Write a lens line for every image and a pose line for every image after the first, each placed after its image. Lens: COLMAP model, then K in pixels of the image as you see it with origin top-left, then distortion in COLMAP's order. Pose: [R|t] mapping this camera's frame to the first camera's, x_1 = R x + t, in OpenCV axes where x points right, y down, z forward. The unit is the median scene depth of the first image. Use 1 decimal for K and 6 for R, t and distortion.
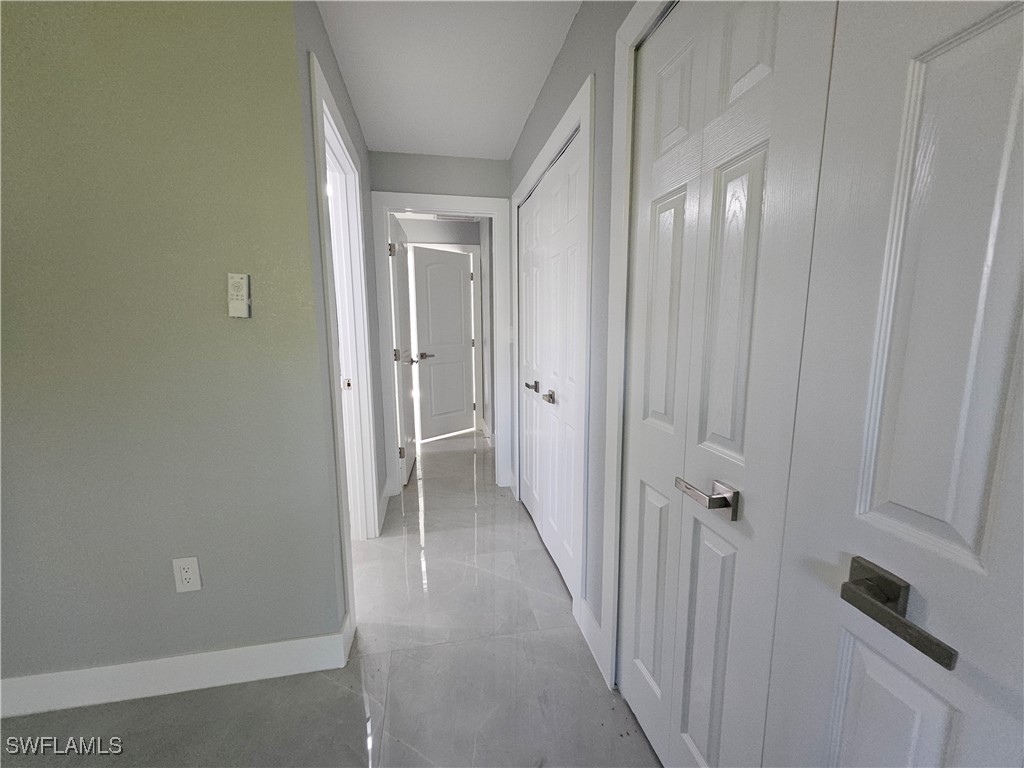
lens RADIAL K [[403.5, 0, 512.0], [0, 403.5, 384.0], [0, 0, 1]] dist [0.000951, 0.000274]
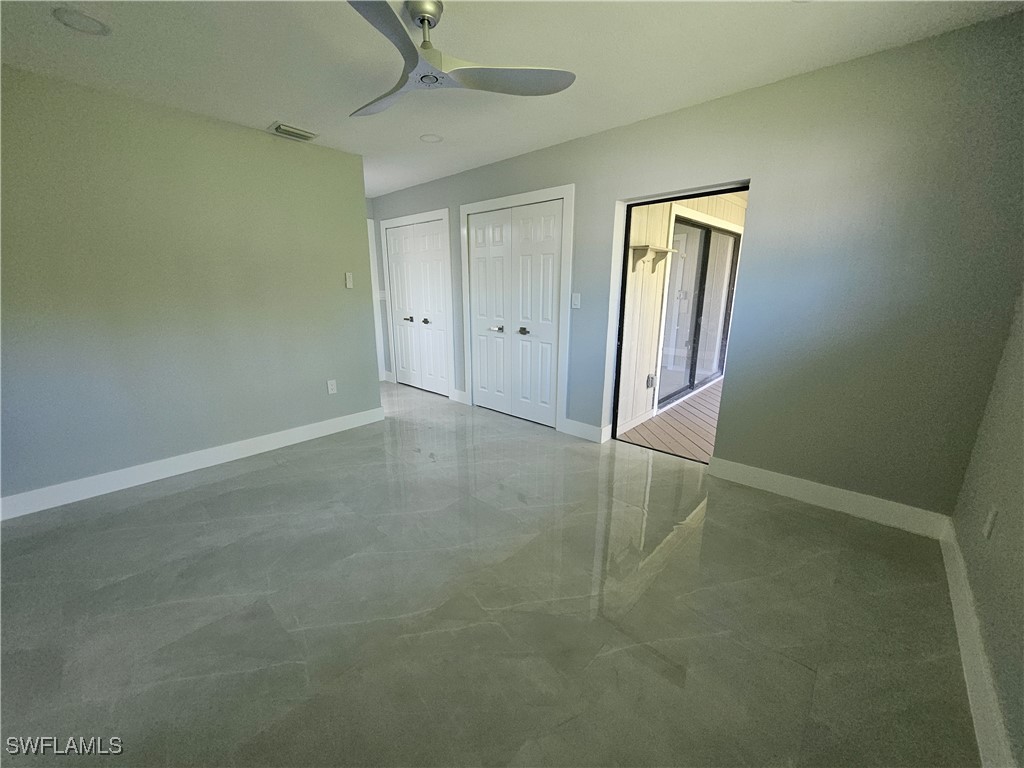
lens RADIAL K [[403.5, 0, 512.0], [0, 403.5, 384.0], [0, 0, 1]] dist [0.000951, 0.000274]
pose [[0.800360, -0.141556, 0.582568, -1.409251], [0.086061, 0.988789, 0.122028, 0.229628], [-0.593310, -0.047530, 0.803570, -1.857905]]
